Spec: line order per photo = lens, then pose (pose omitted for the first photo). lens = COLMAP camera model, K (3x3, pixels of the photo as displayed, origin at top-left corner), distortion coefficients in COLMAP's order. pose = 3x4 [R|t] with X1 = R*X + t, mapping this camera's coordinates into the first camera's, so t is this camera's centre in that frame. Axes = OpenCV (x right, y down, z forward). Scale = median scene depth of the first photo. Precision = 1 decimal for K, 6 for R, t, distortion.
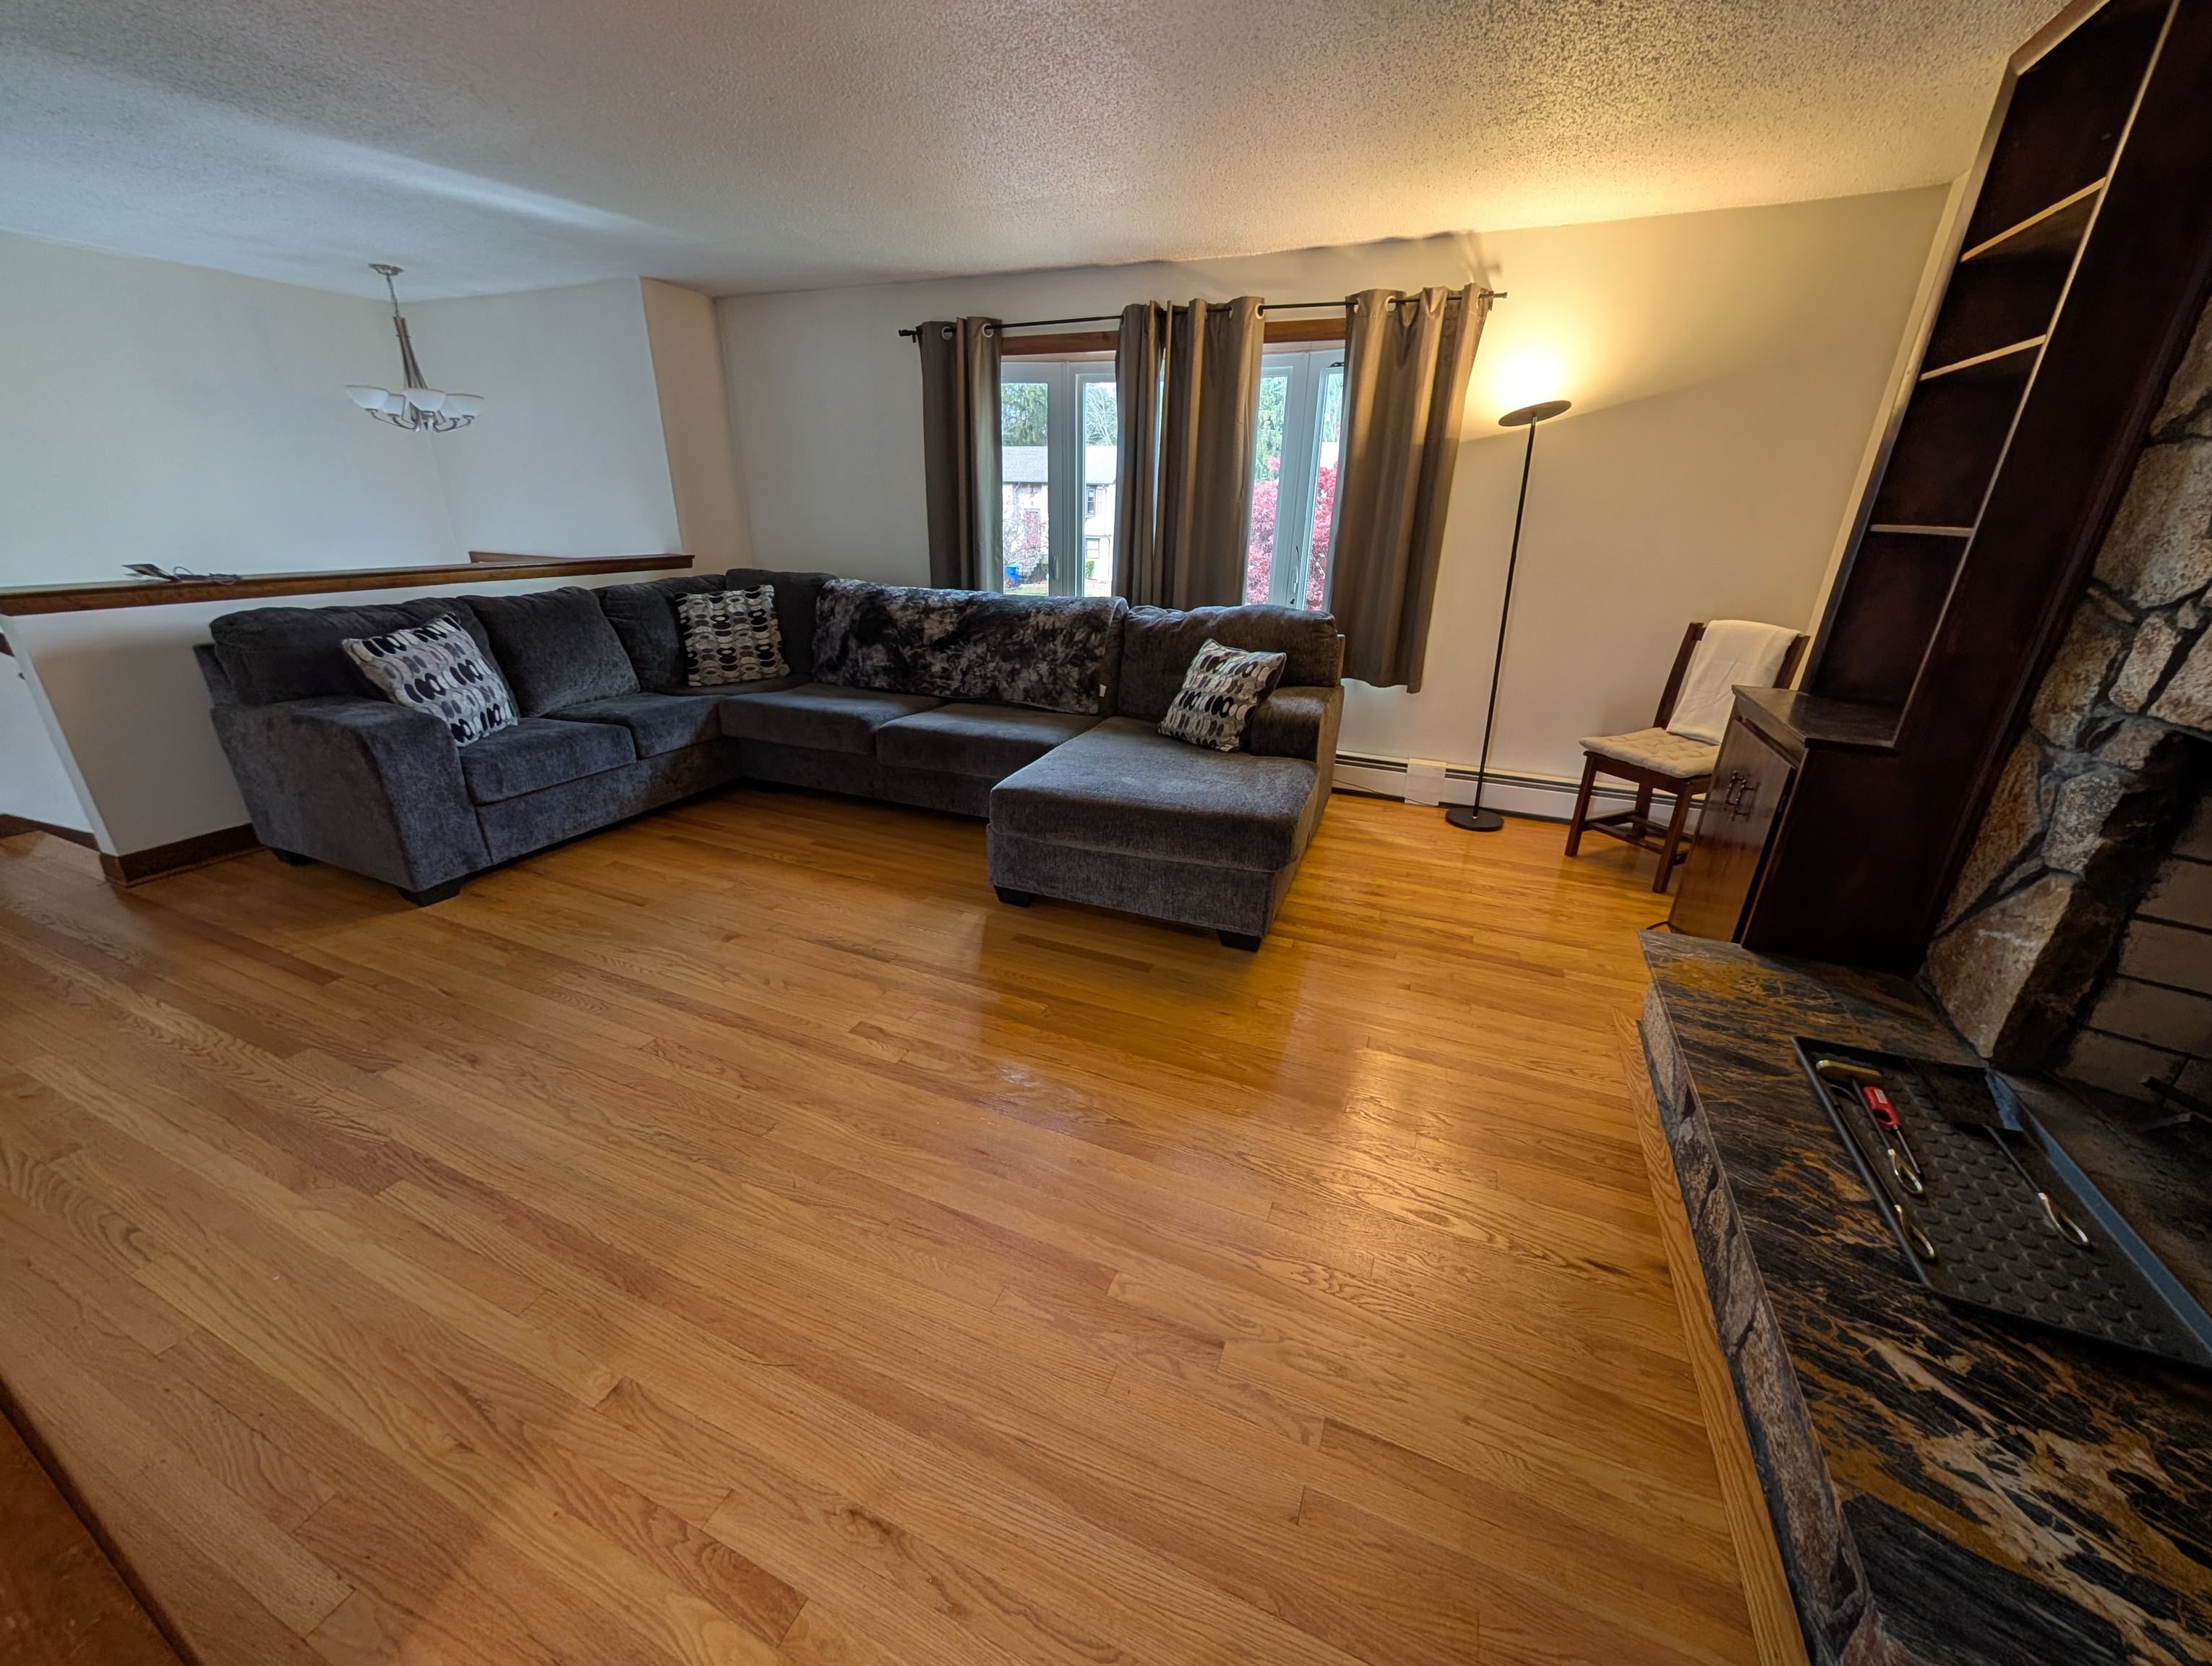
lens RADIAL K [[832.9, 0, 1106.0], [0, 832.9, 833.0], [0, 0, 1]] dist [-0.000153, 0.000207]
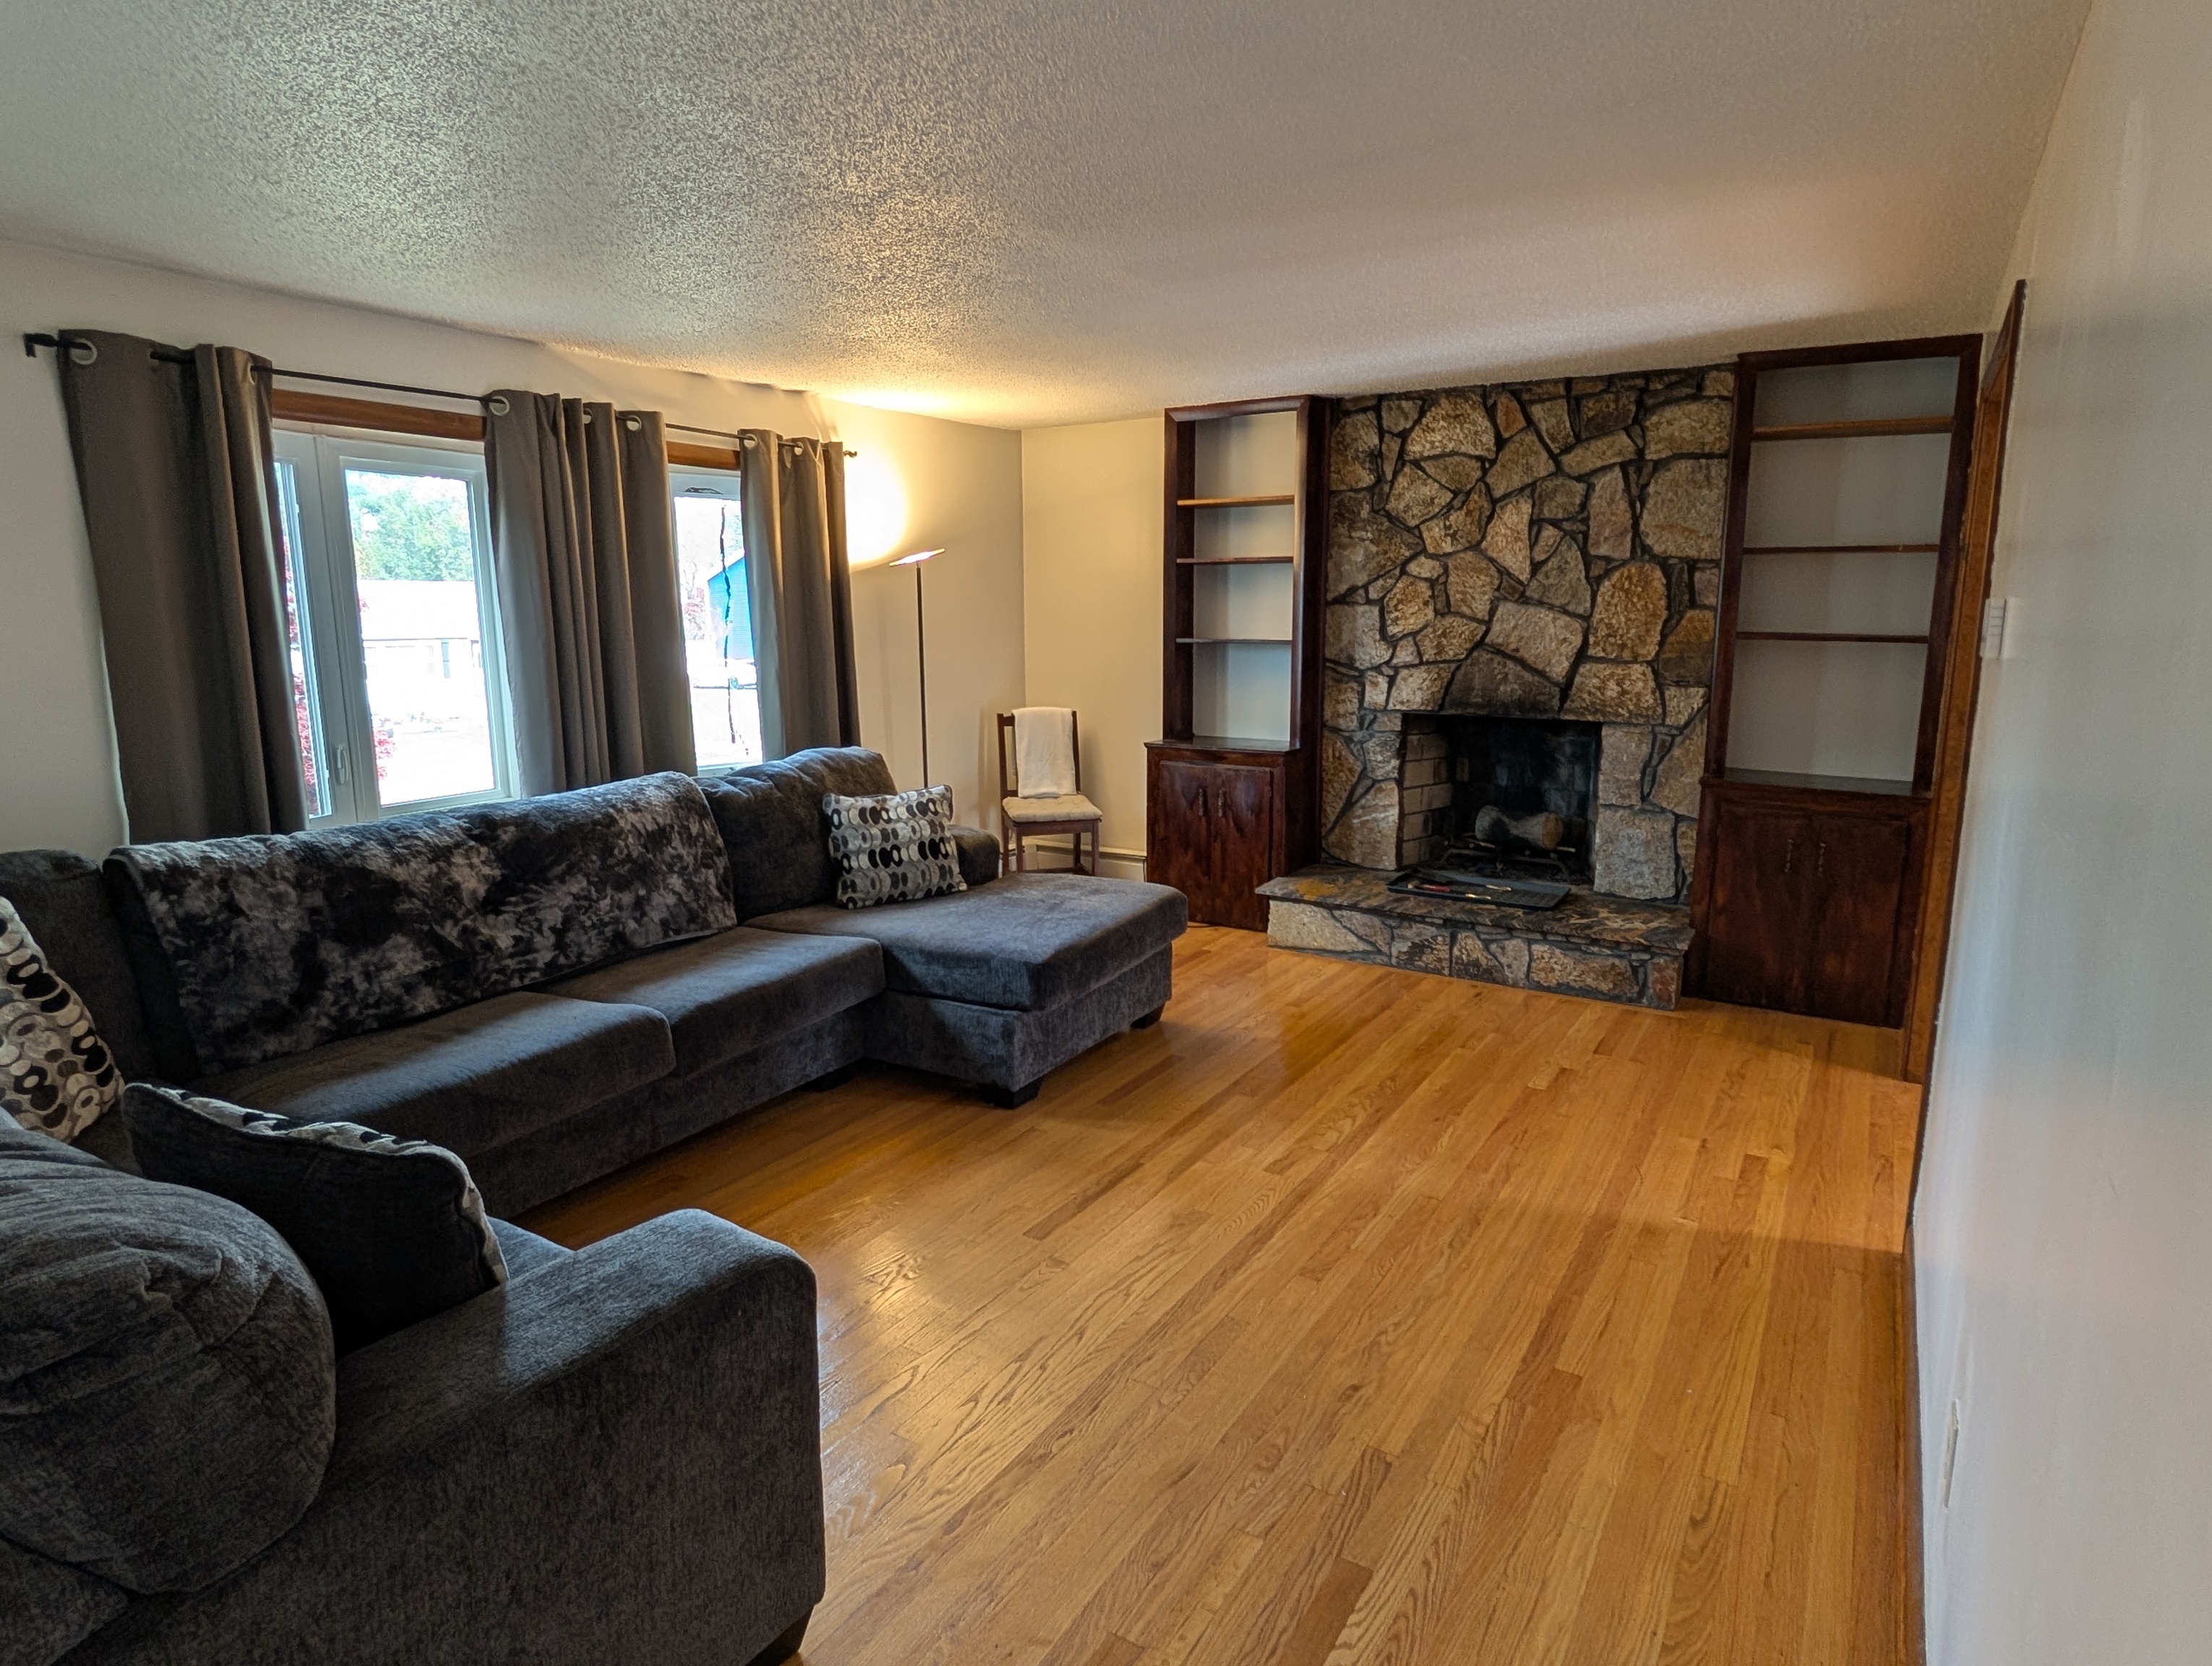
lens RADIAL K [[1227.6, 0, 1106.0], [0, 1227.6, 833.0], [0, 0, 1]] dist [-0.013610, -0.001097]
pose [[0.155428, -0.199584, 0.967475, -0.992771], [0.370503, 0.919661, 0.130198, -0.237137], [-0.915735, 0.338216, 0.216888, 0.444778]]
